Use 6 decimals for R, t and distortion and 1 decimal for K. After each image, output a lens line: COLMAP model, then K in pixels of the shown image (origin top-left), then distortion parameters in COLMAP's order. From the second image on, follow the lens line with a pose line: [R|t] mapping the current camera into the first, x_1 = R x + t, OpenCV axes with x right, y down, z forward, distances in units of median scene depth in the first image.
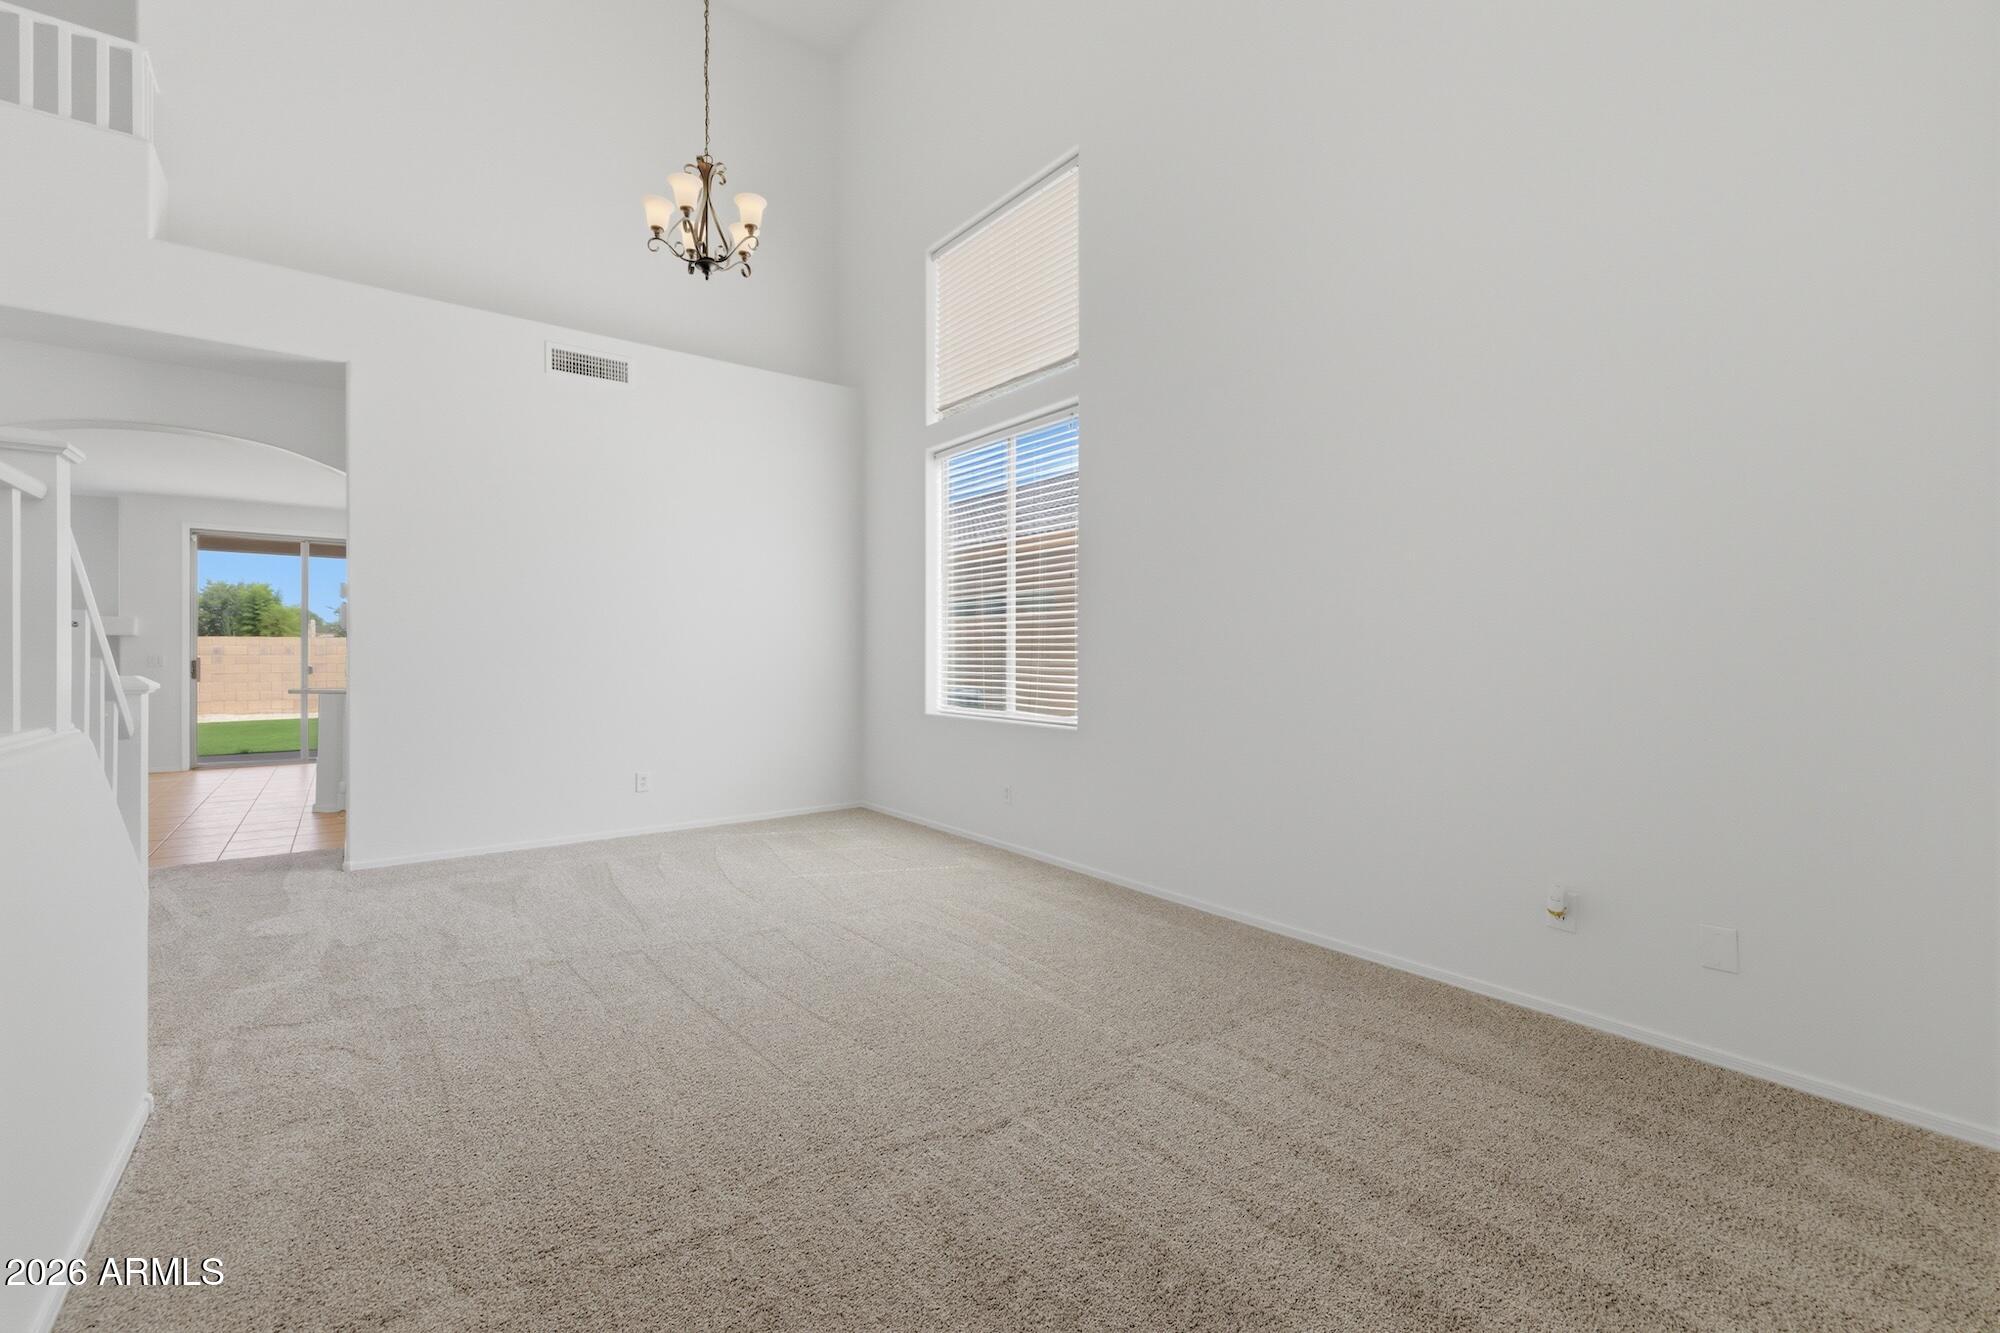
lens RADIAL K [[836.1, 0, 996.1], [0, 836.1, 652.9], [0, 0, 1]] dist [-0.000046, 0.000019]
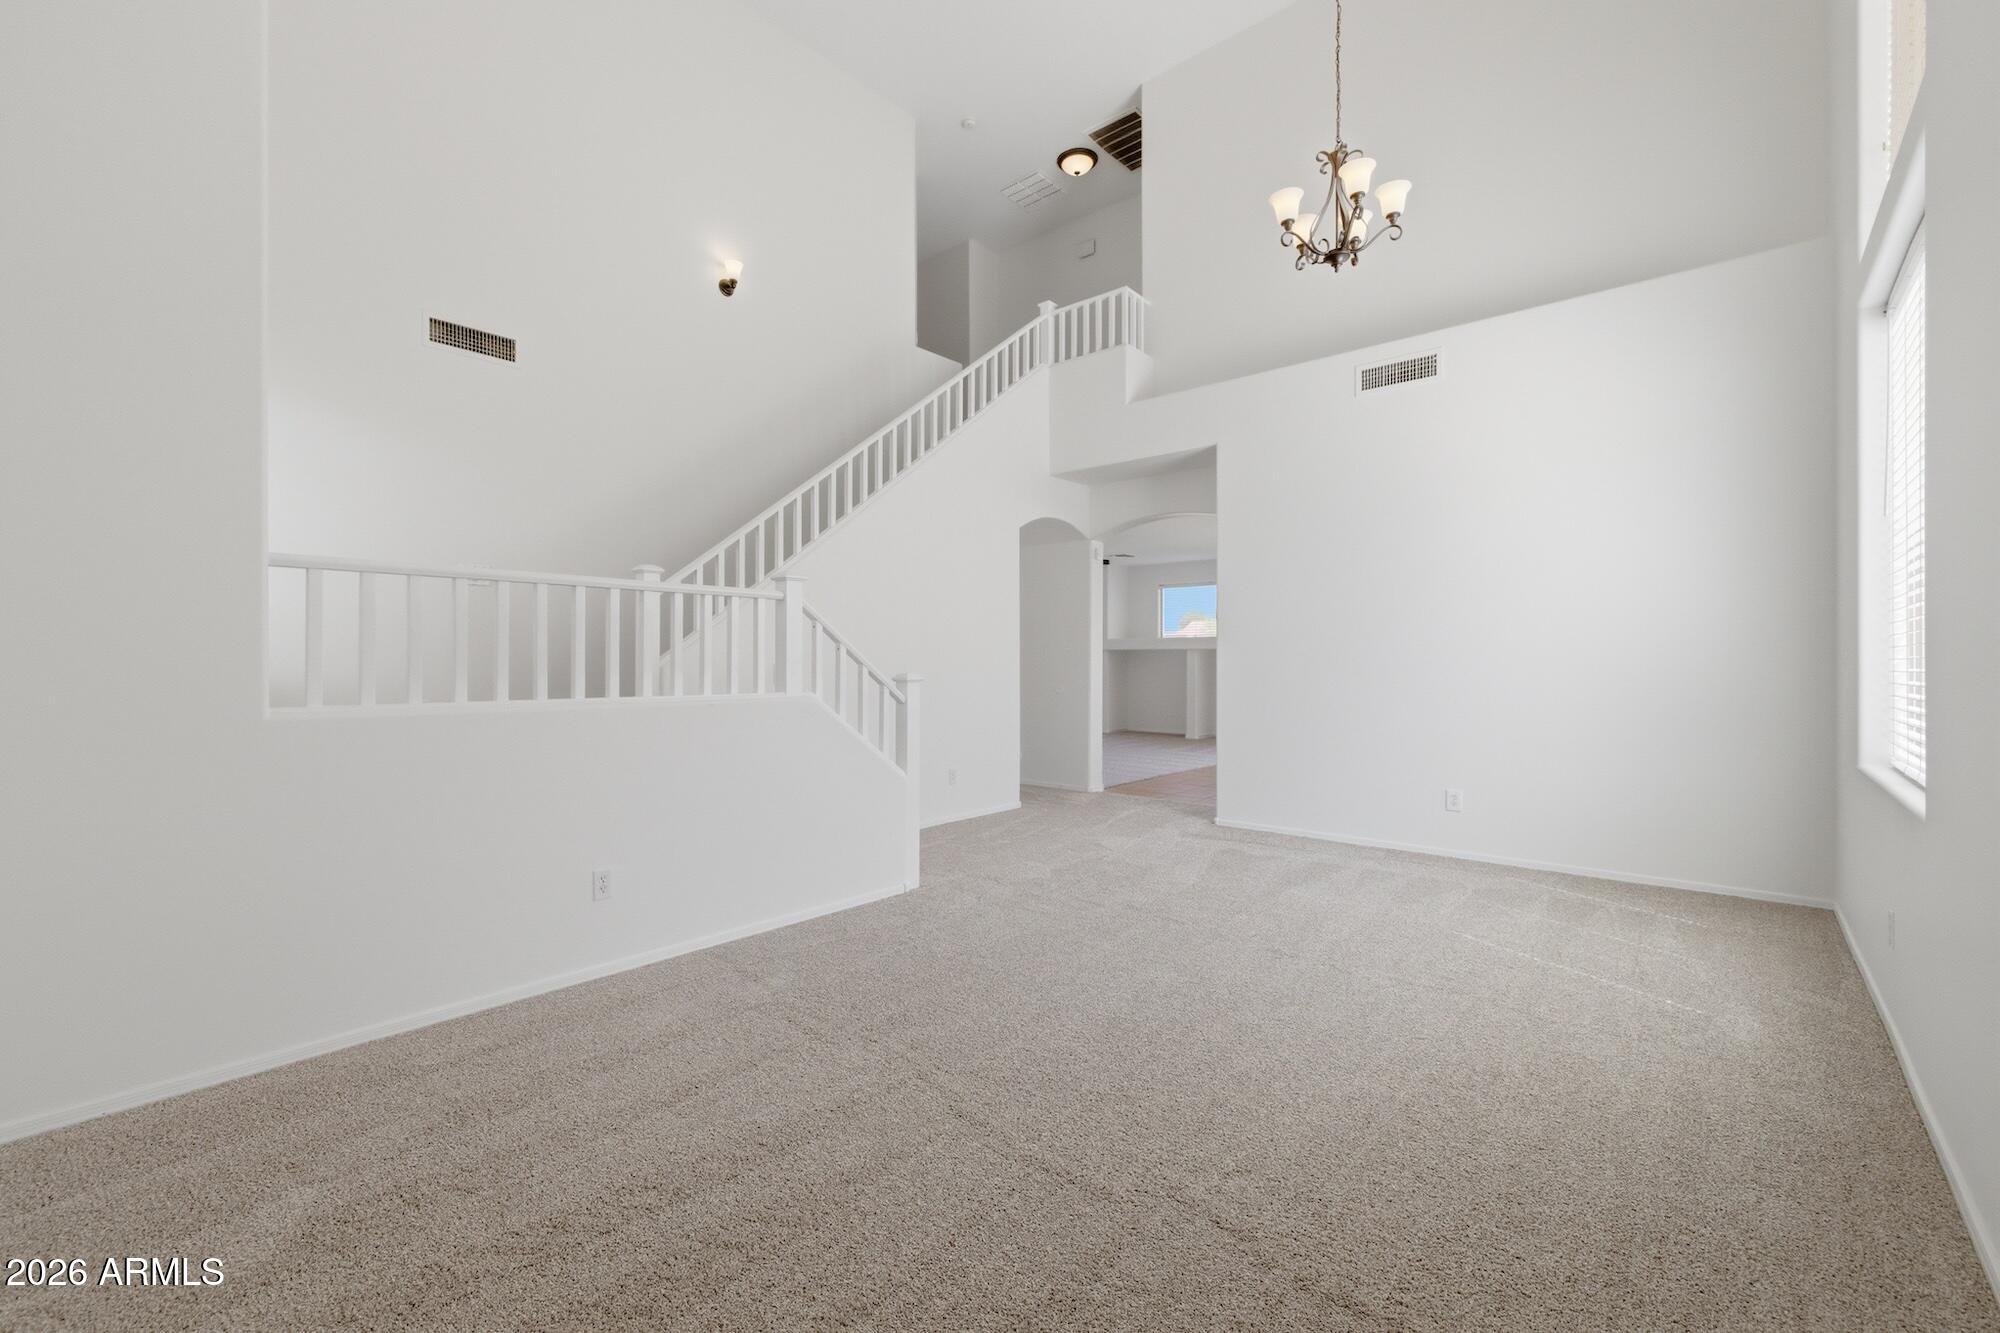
lens RADIAL K [[836.1, 0, 996.1], [0, 836.1, 669.1], [0, 0, 1]] dist [-0.000046, 0.000019]
pose [[0.190992, 0.003746, -0.981584, 0.468388], [-0.001091, 0.999993, 0.003604, 0.007574], [0.981591, 0.000382, 0.190995, 0.398235]]
